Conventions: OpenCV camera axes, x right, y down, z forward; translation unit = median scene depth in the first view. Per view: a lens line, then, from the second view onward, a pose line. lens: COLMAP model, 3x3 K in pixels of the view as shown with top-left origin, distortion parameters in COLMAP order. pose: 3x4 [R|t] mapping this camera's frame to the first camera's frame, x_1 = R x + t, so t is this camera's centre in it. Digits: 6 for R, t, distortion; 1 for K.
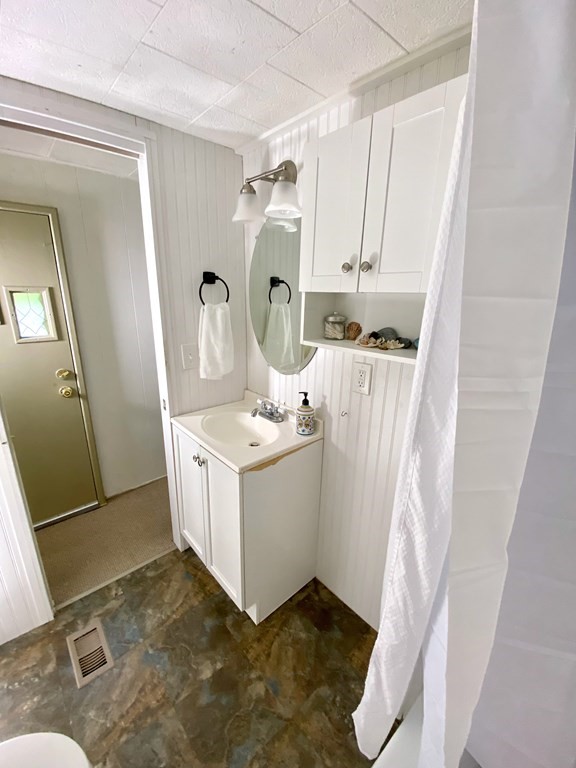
lens RADIAL K [[308.8, 0, 288.0], [0, 308.8, 384.0], [0, 0, 1]] dist [0.025025, -0.022343]
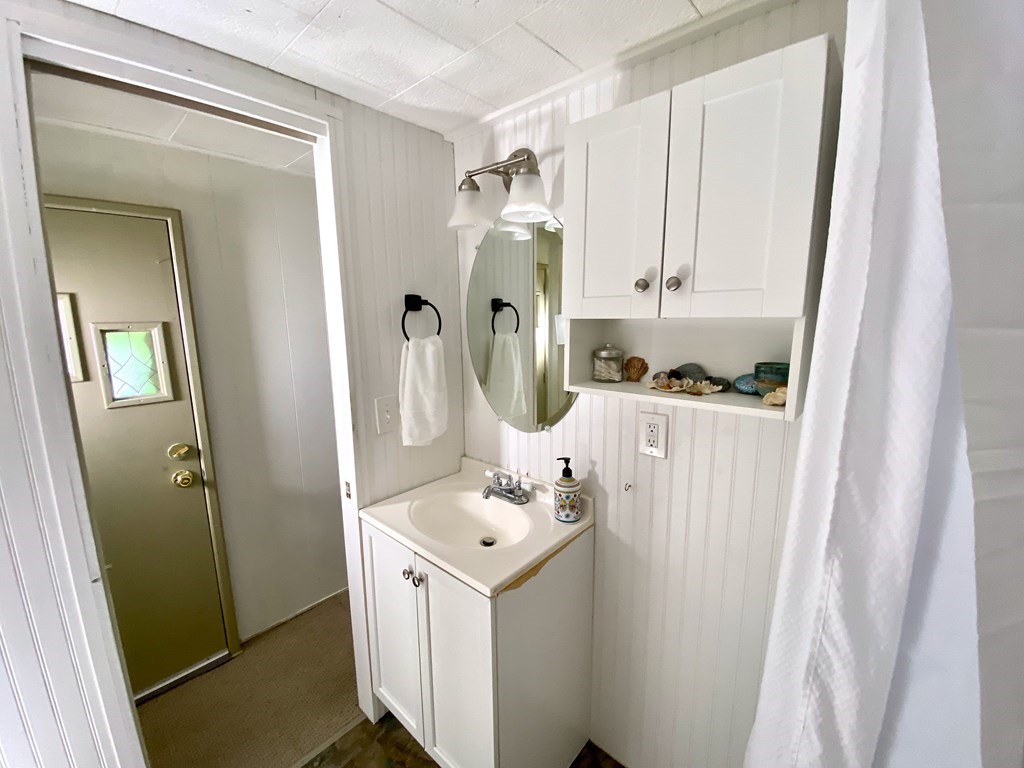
lens RADIAL K [[411.5, 0, 514.2], [0, 411.5, 385.9], [0, 0, 1]] dist [0.027868, -0.025246]
pose [[0.993283, -0.048797, 0.104915, -0.145989], [0.060550, 0.991871, -0.111923, -0.037379], [-0.098601, 0.117523, 0.988163, 0.075892]]
